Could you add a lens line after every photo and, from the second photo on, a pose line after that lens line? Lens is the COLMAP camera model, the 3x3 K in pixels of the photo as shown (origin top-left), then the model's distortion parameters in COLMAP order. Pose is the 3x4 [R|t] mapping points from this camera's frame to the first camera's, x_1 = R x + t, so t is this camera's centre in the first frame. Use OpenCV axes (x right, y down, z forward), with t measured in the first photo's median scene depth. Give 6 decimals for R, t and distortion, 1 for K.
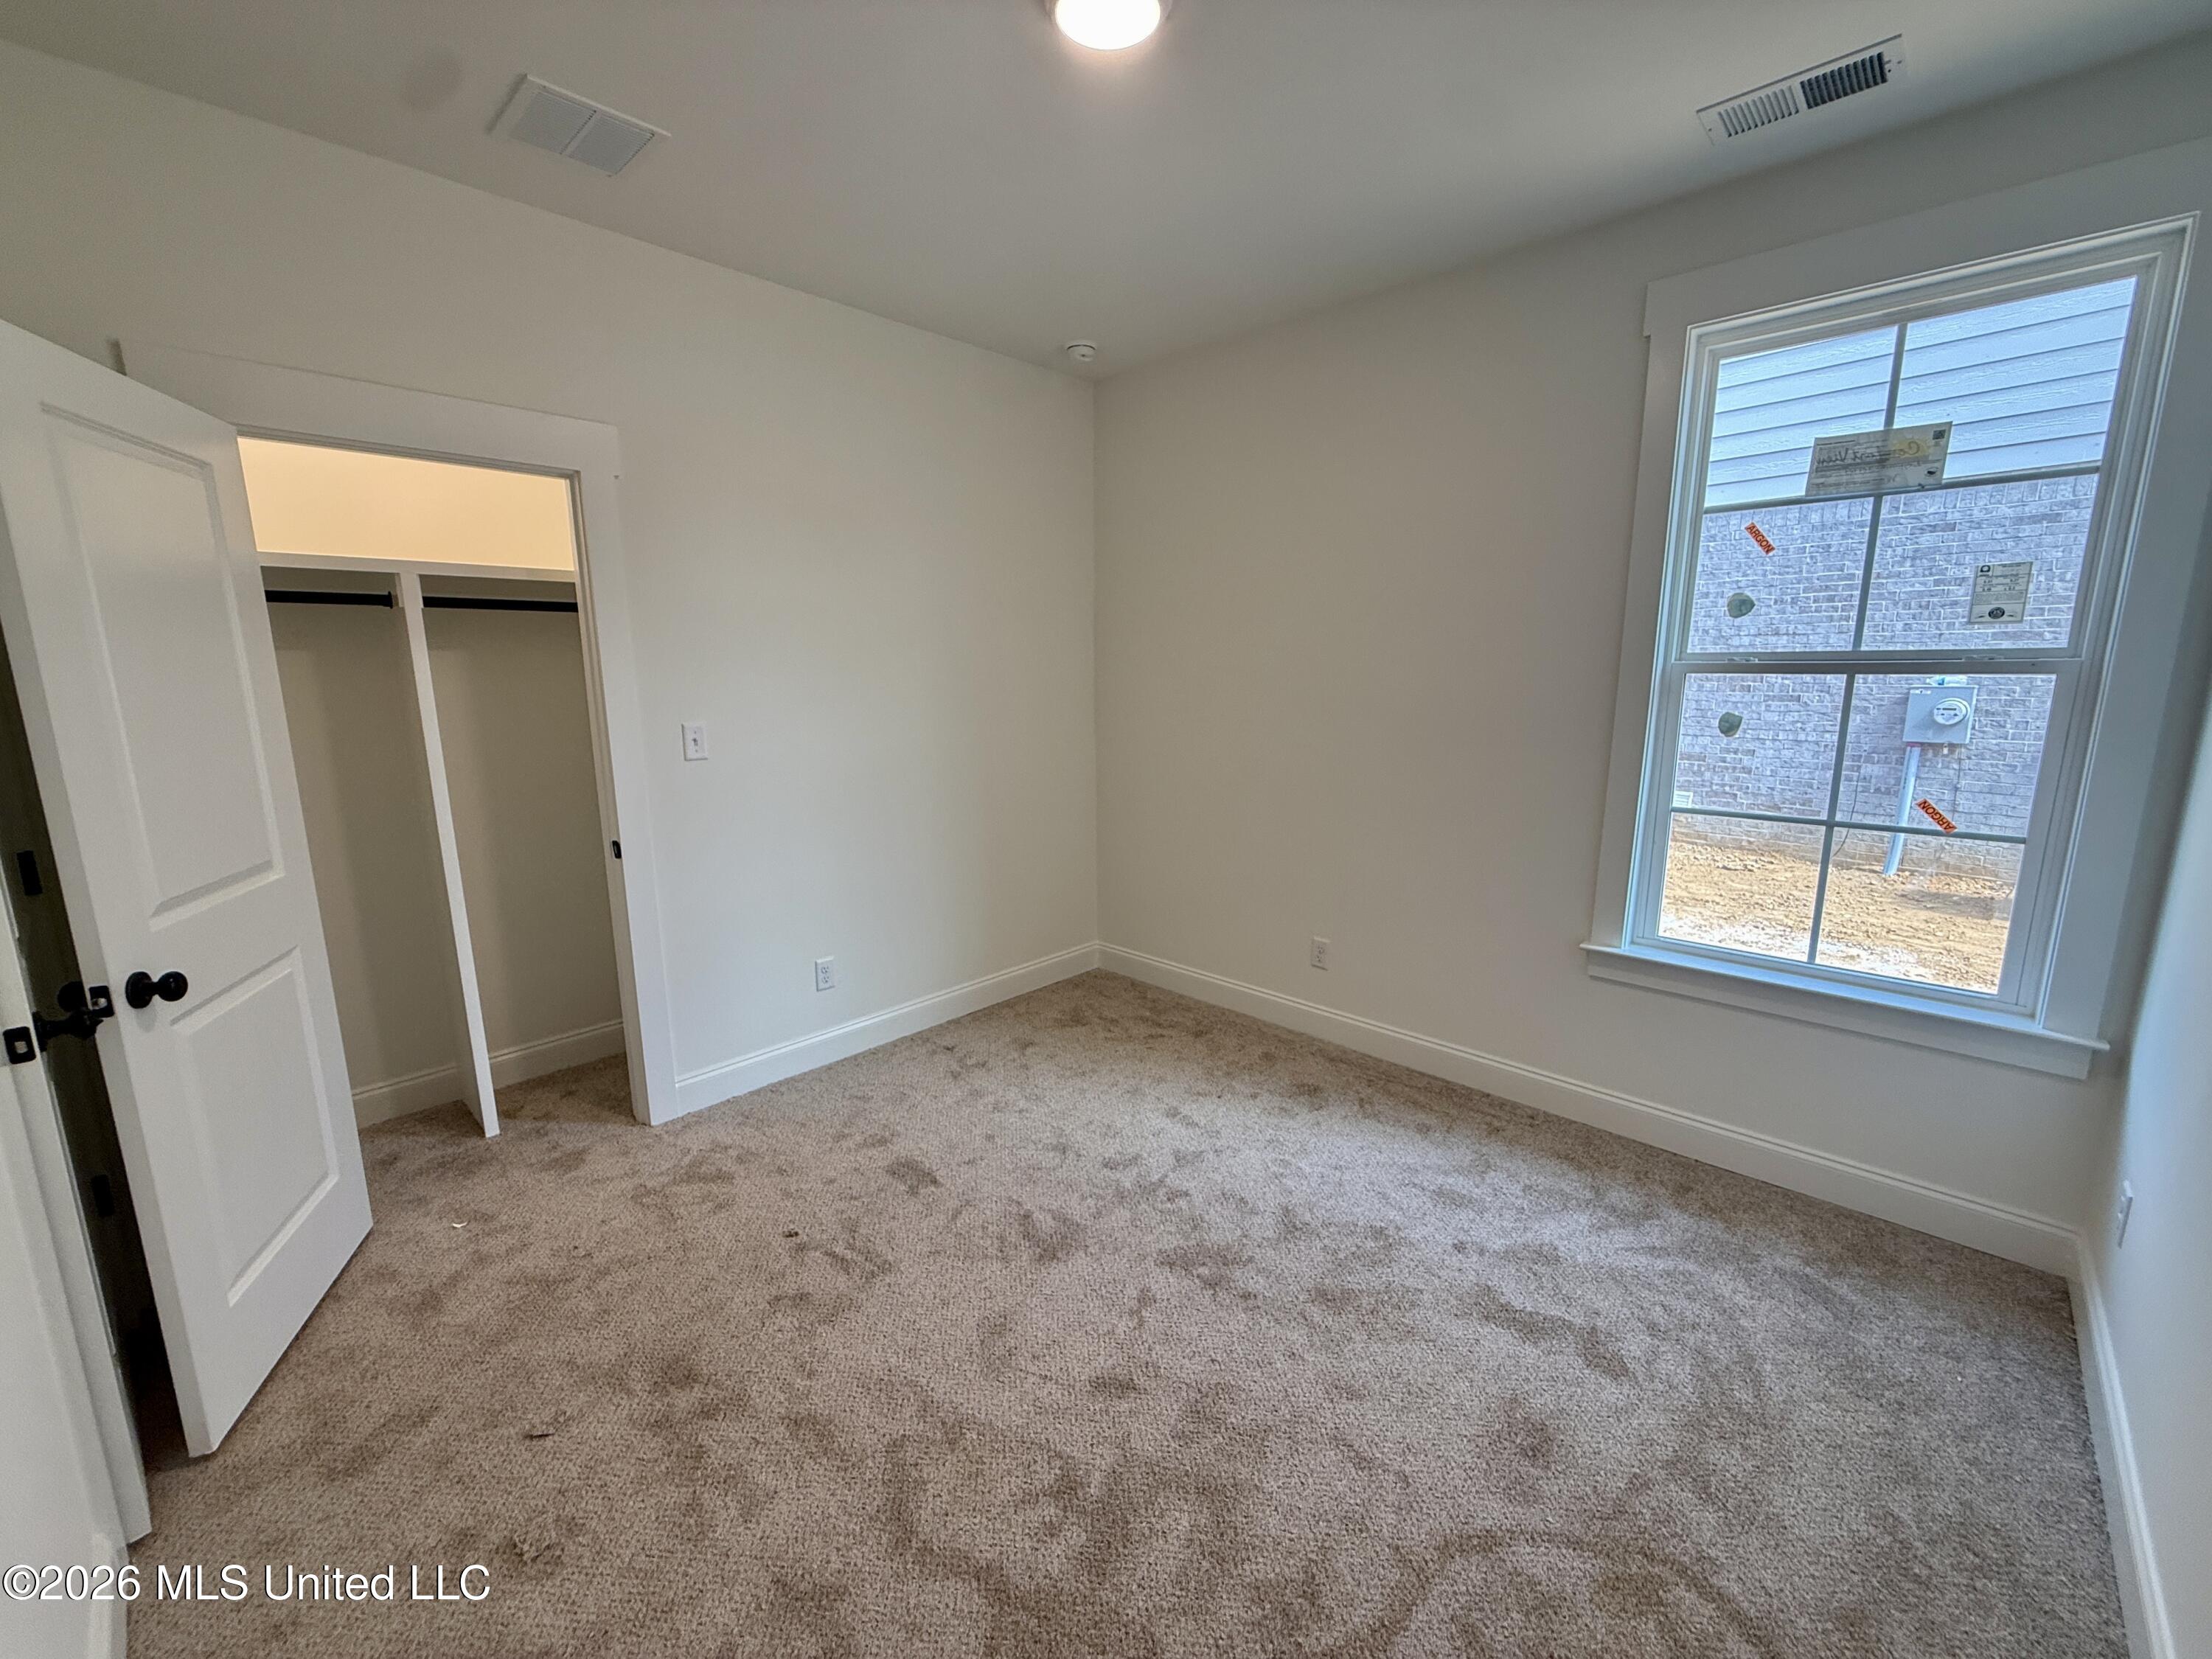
lens RADIAL K [[885.7, 0, 1102.0], [0, 885.7, 828.2], [0, 0, 1]] dist [0.001000, 0.000421]
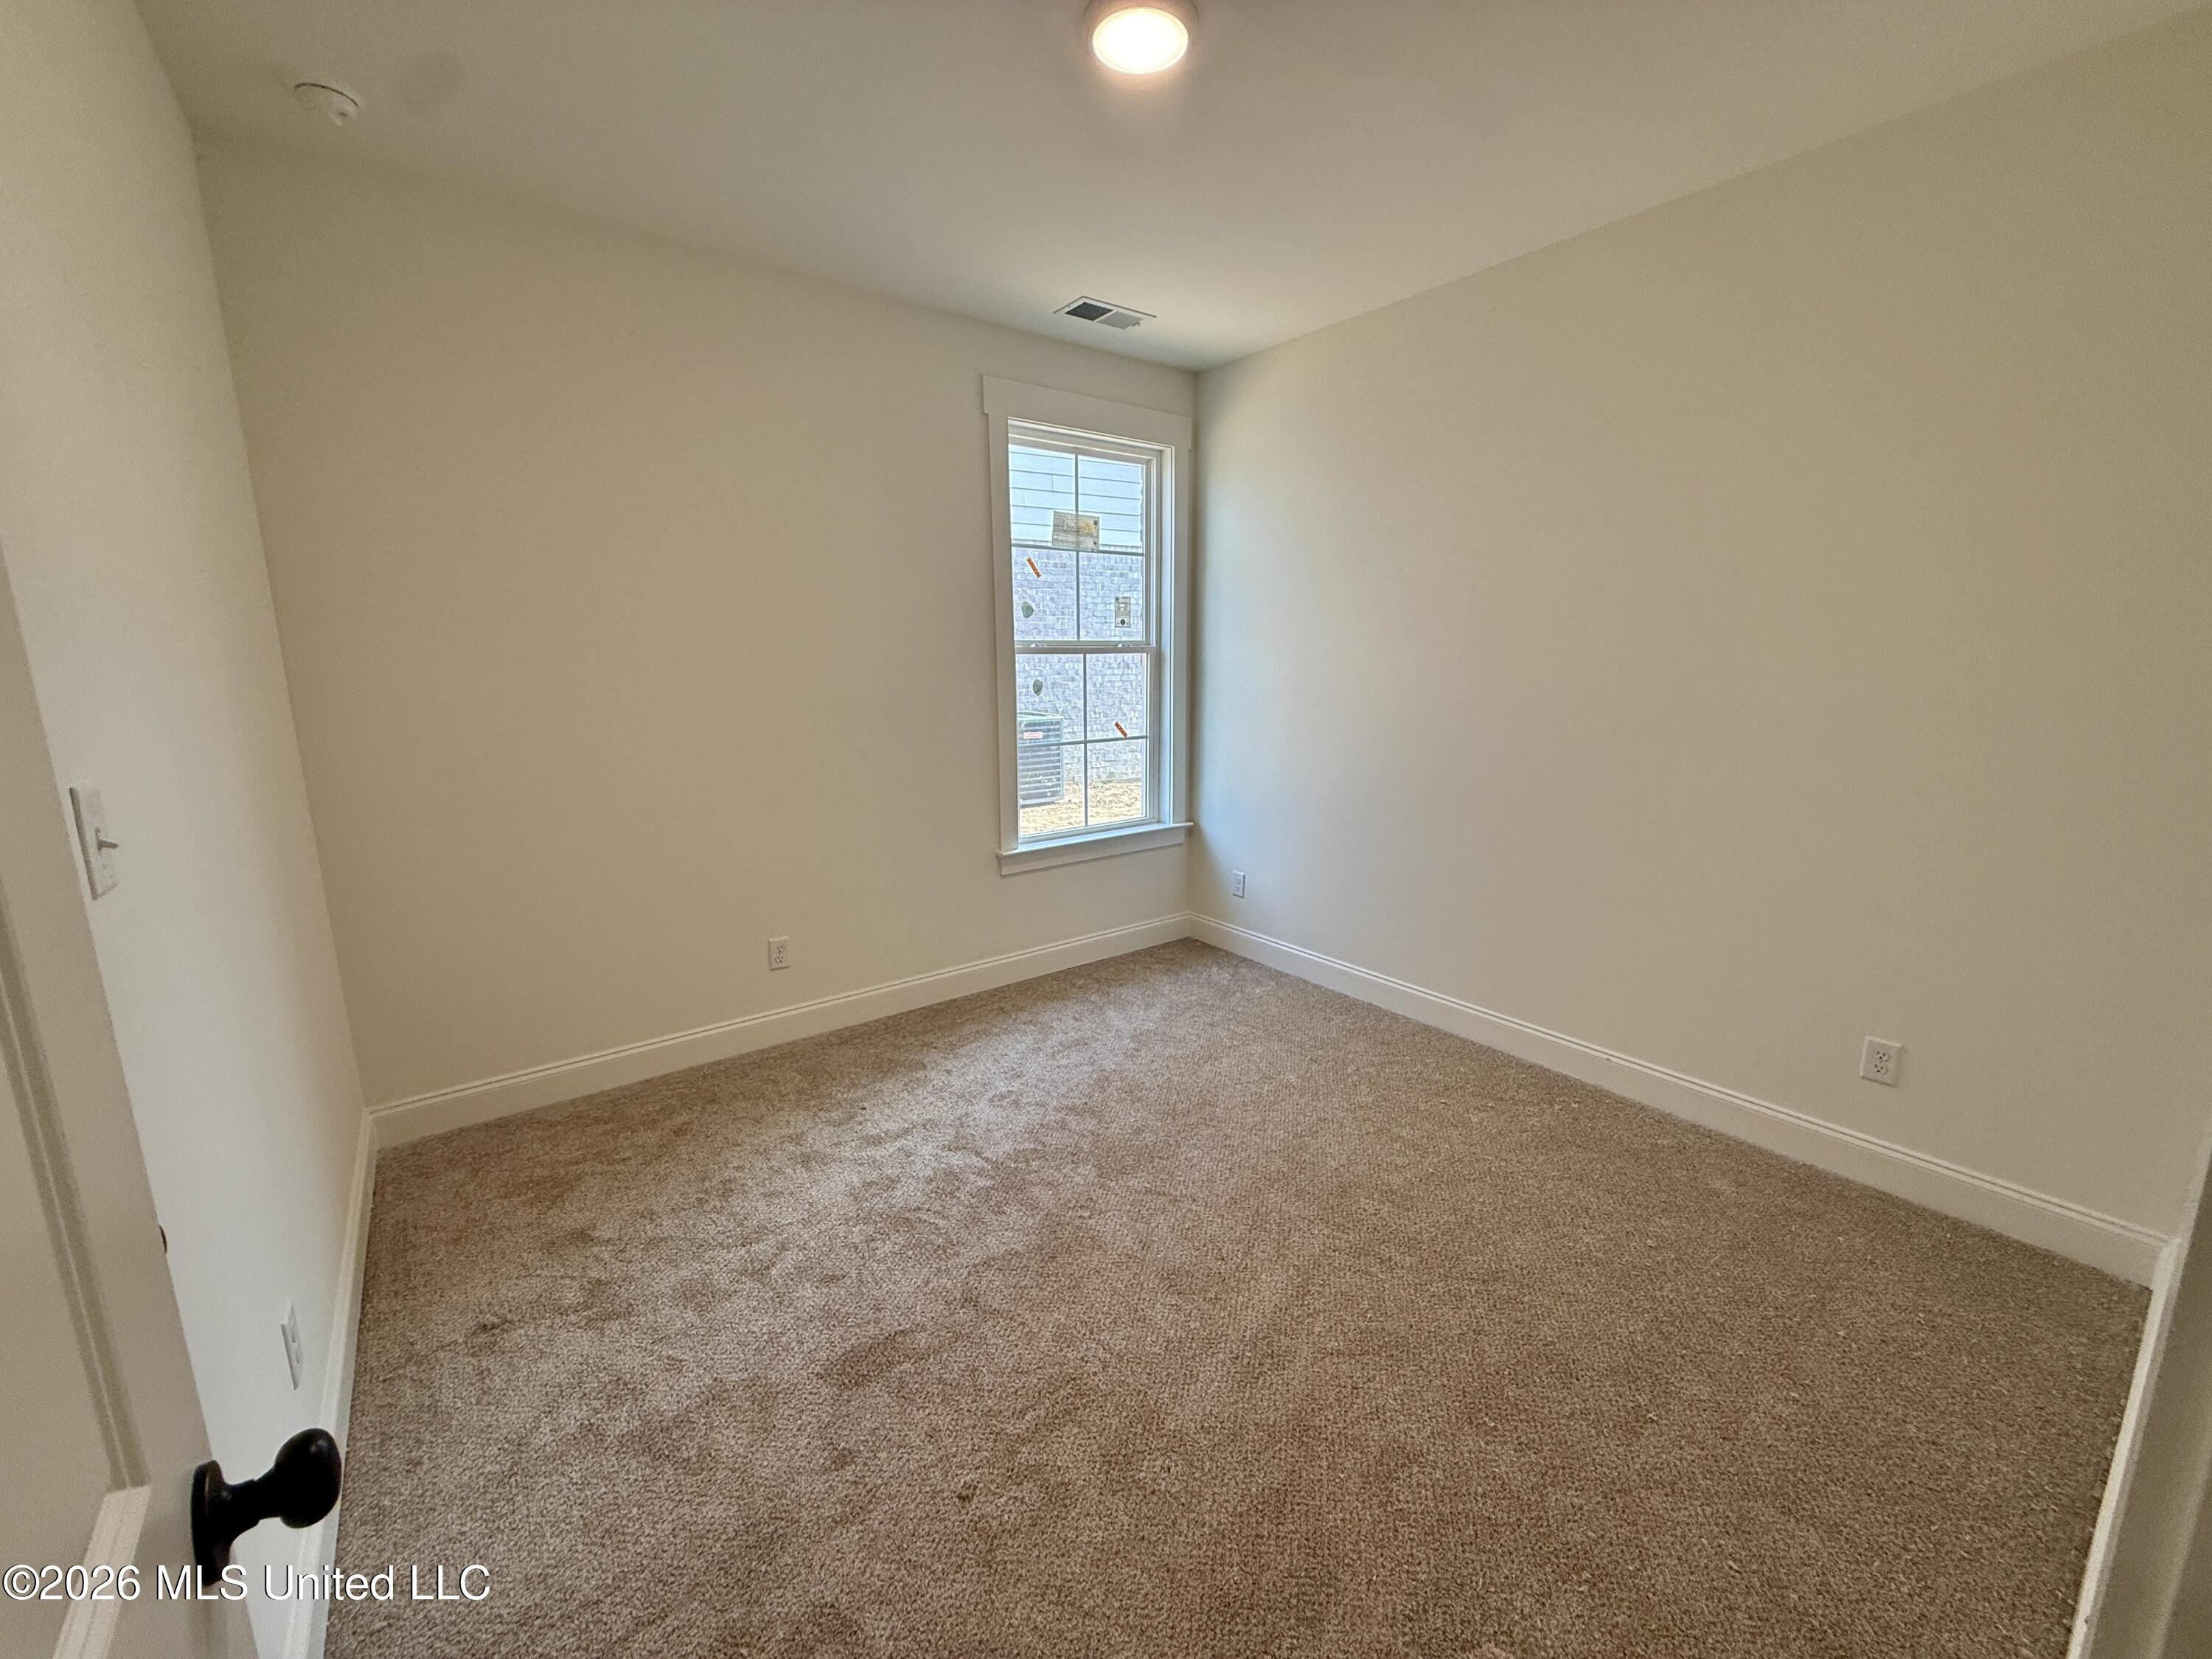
lens RADIAL K [[885.7, 0, 1102.0], [0, 885.7, 828.2], [0, 0, 1]] dist [0.001000, 0.000421]
pose [[0.153437, -0.181354, 0.971374, -0.845316], [0.188260, 0.970375, 0.151430, -0.094970], [-0.970059, 0.159636, 0.183033, 0.673071]]
